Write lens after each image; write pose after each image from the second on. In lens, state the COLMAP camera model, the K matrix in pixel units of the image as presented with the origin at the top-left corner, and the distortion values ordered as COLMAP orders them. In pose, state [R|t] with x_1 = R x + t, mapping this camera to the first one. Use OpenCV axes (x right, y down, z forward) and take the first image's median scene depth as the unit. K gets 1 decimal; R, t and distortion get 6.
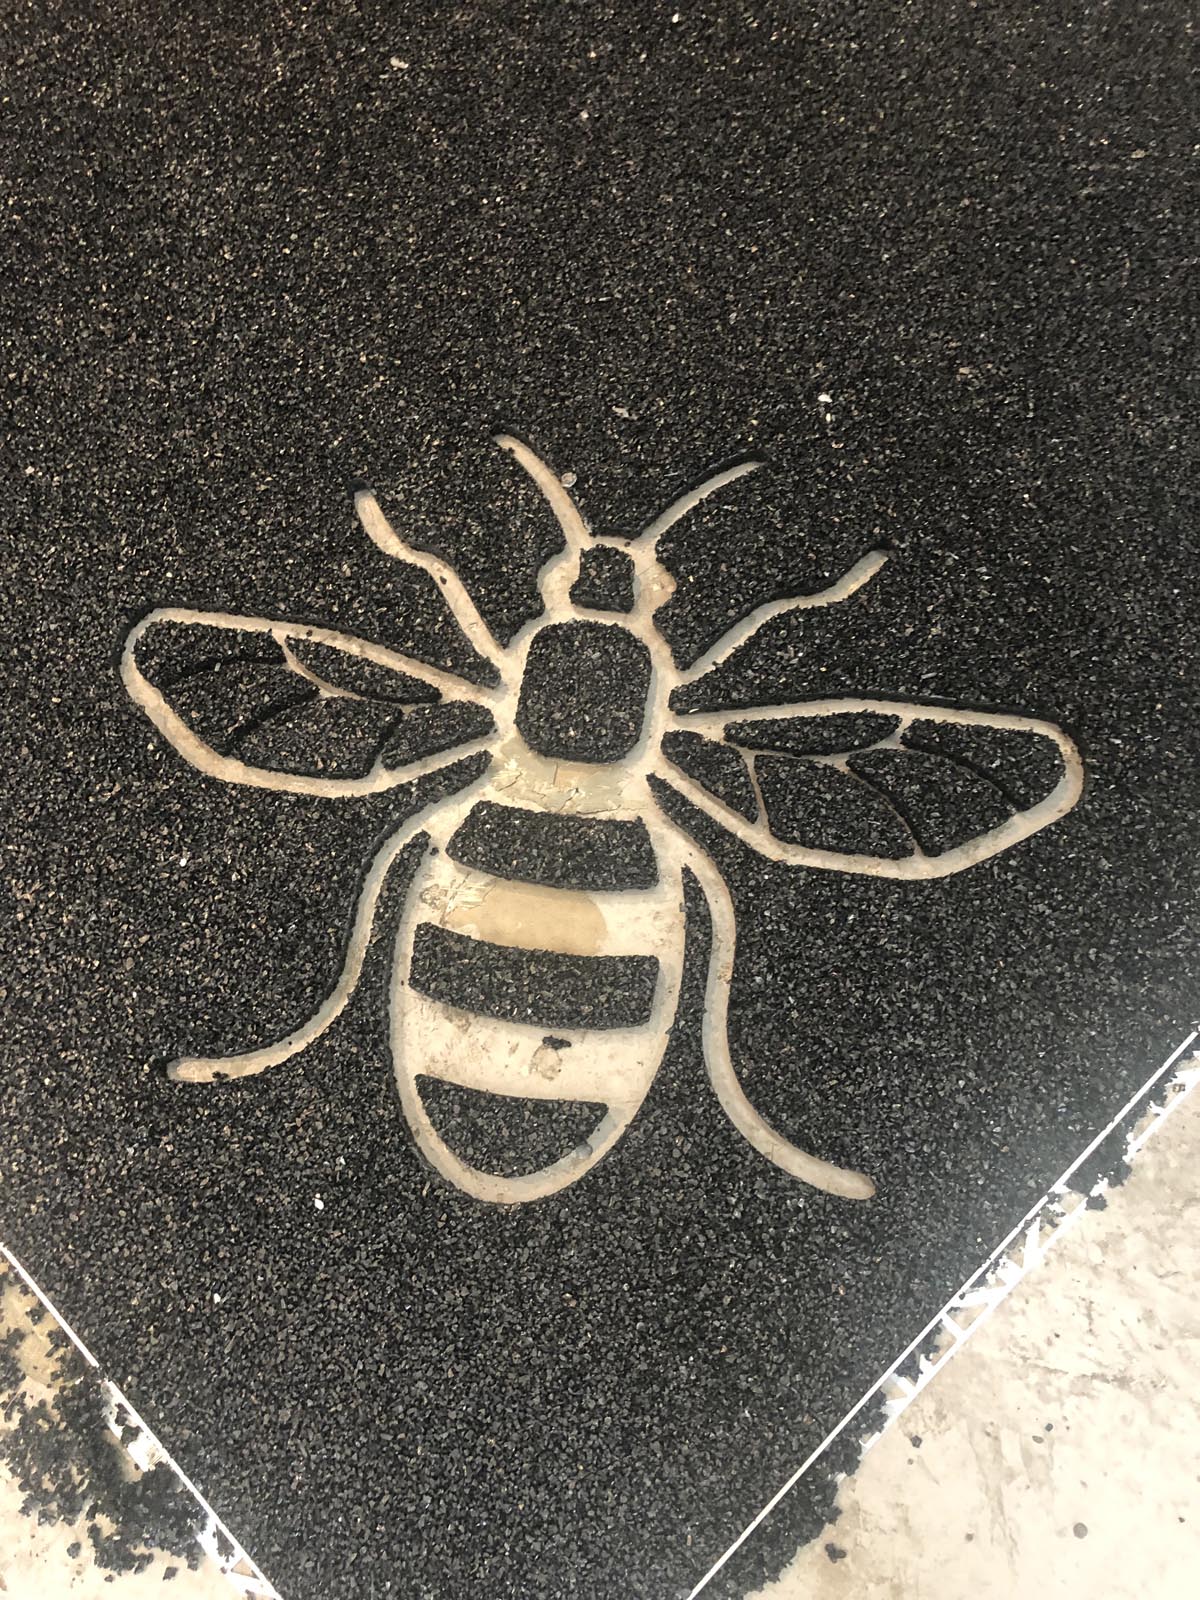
lens RADIAL K [[1301.8, 0, 596.5], [0, 1301.8, 835.8], [0, 0, 1]] dist [0.124035, -0.204823]
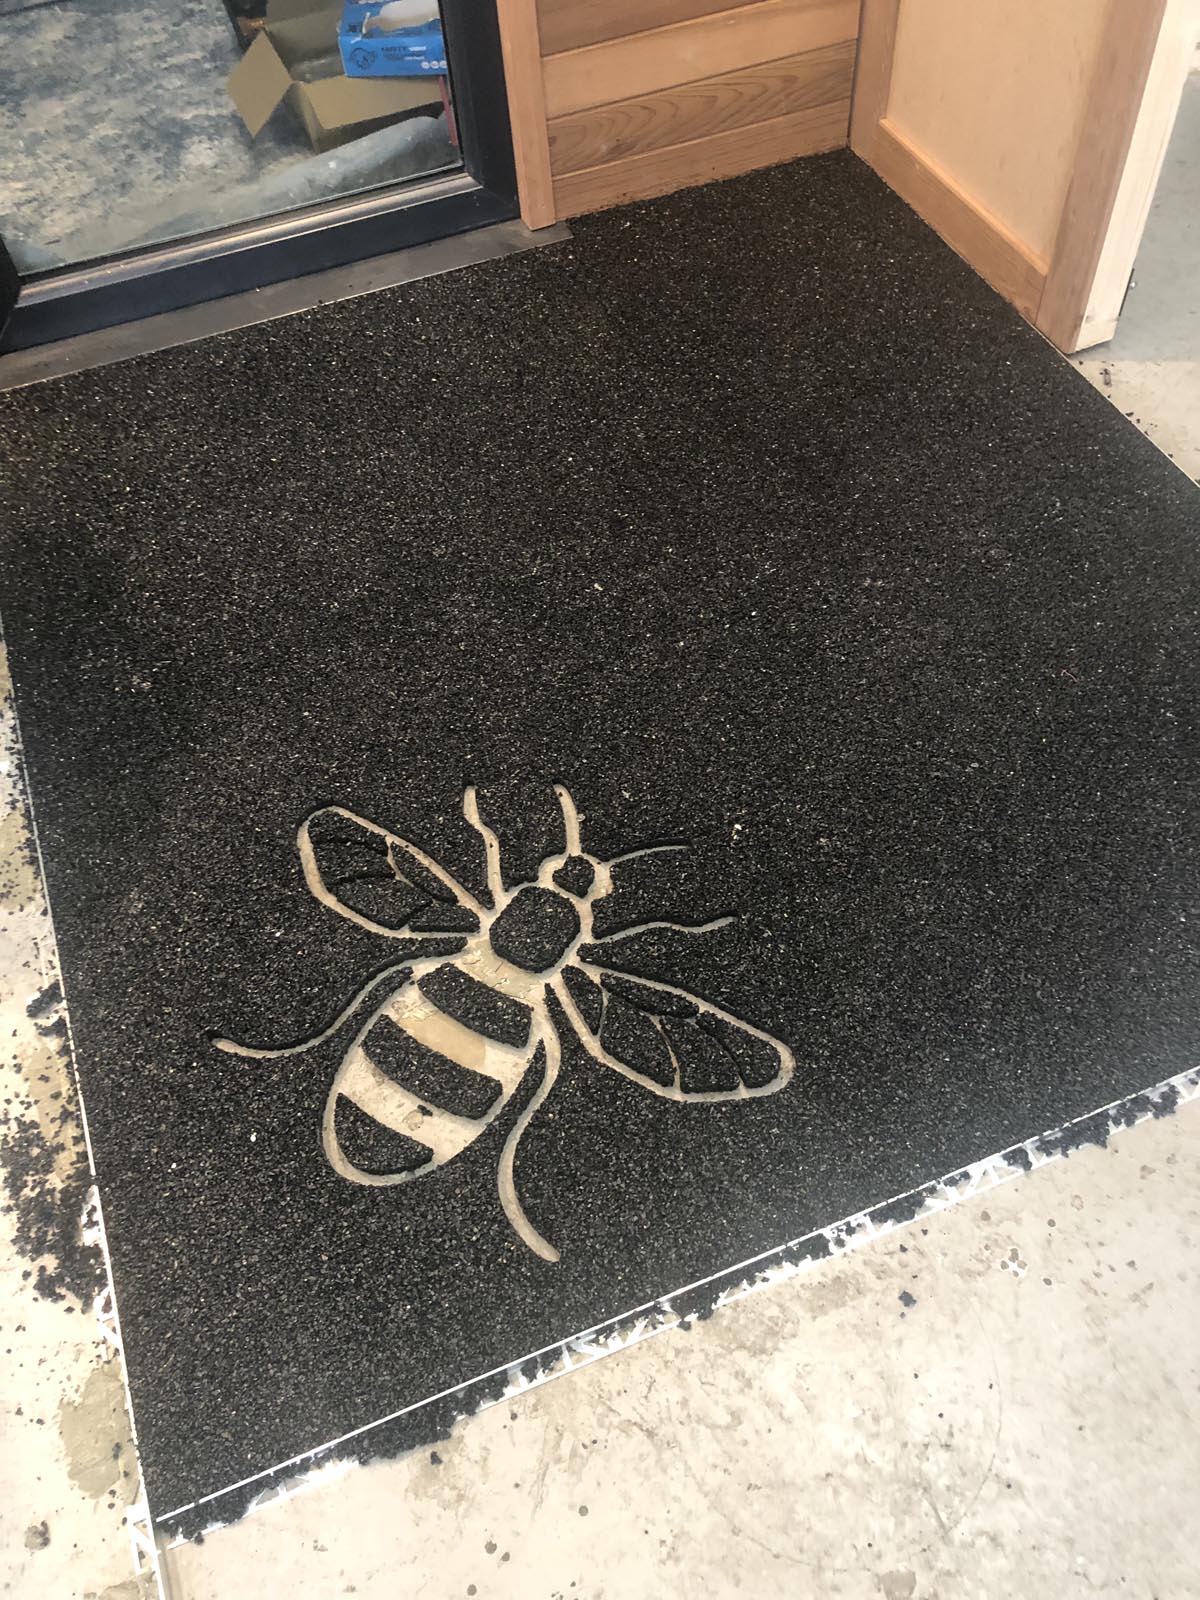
lens RADIAL K [[1303.8, 0, 600.0], [0, 1303.8, 800.0], [0, 0, 1]] dist [0.084063, -0.163615]
pose [[0.920568, 0.334036, -0.202420, 0.362914], [-0.382909, 0.874048, -0.299032, 0.220477], [0.077037, 0.352788, 0.932527, -0.625185]]
